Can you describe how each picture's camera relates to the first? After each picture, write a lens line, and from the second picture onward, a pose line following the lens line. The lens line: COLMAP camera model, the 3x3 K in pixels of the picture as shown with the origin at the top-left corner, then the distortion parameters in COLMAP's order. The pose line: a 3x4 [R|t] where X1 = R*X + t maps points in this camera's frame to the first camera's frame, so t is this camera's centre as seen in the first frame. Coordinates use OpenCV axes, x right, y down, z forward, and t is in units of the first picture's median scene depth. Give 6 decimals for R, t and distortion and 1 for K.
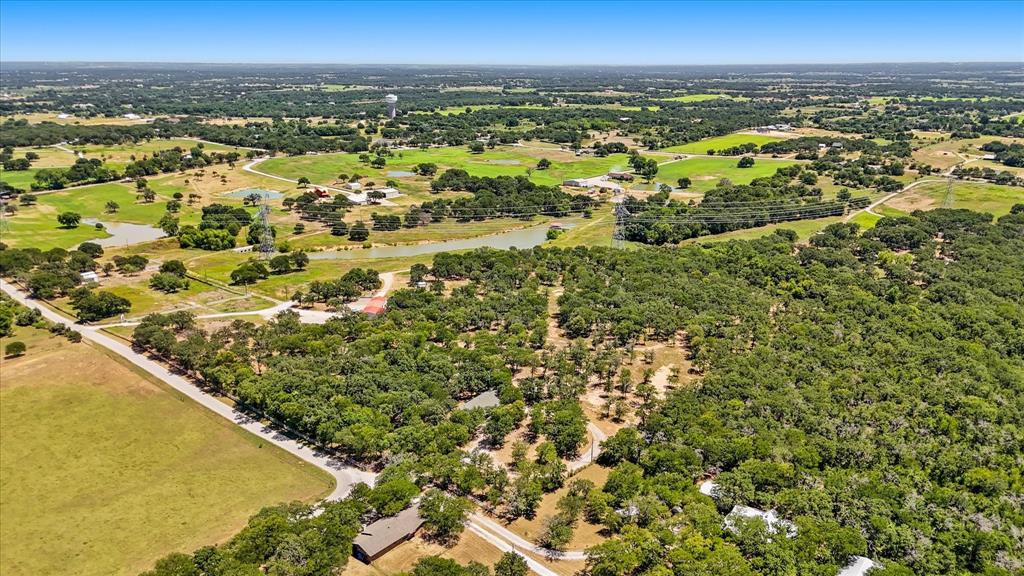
lens RADIAL K [[695.8, 0, 512.0], [0, 695.8, 288.0], [0, 0, 1]] dist [0.081813, -0.078748]
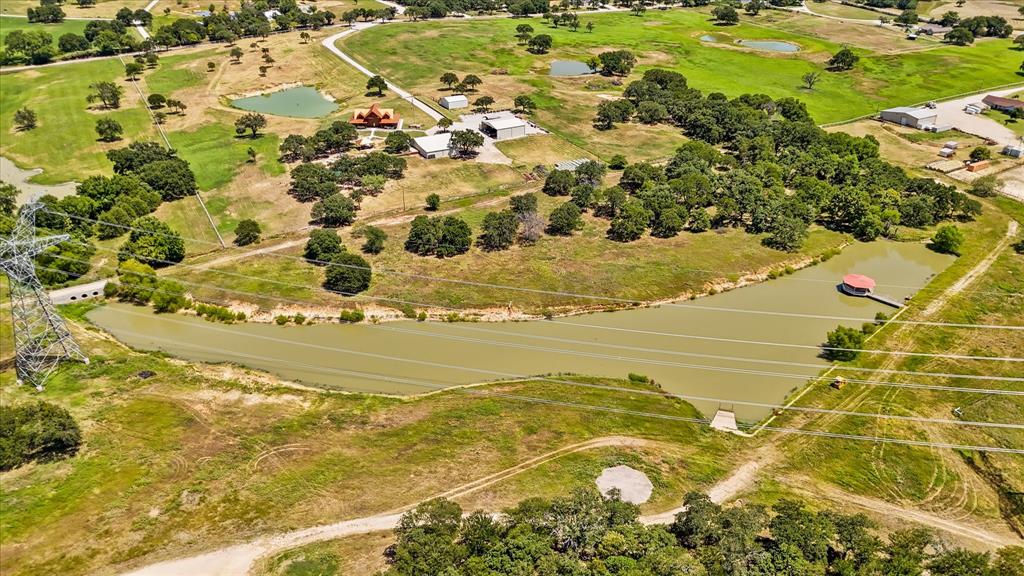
lens RADIAL K [[695.8, 0, 512.0], [0, 695.8, 288.0], [0, 0, 1]] dist [0.081813, -0.078748]
pose [[0.937867, 0.178535, -0.297541, -0.000110], [-0.111117, 0.966851, 0.229897, -0.122496], [0.328723, -0.182551, 0.926616, 0.441875]]
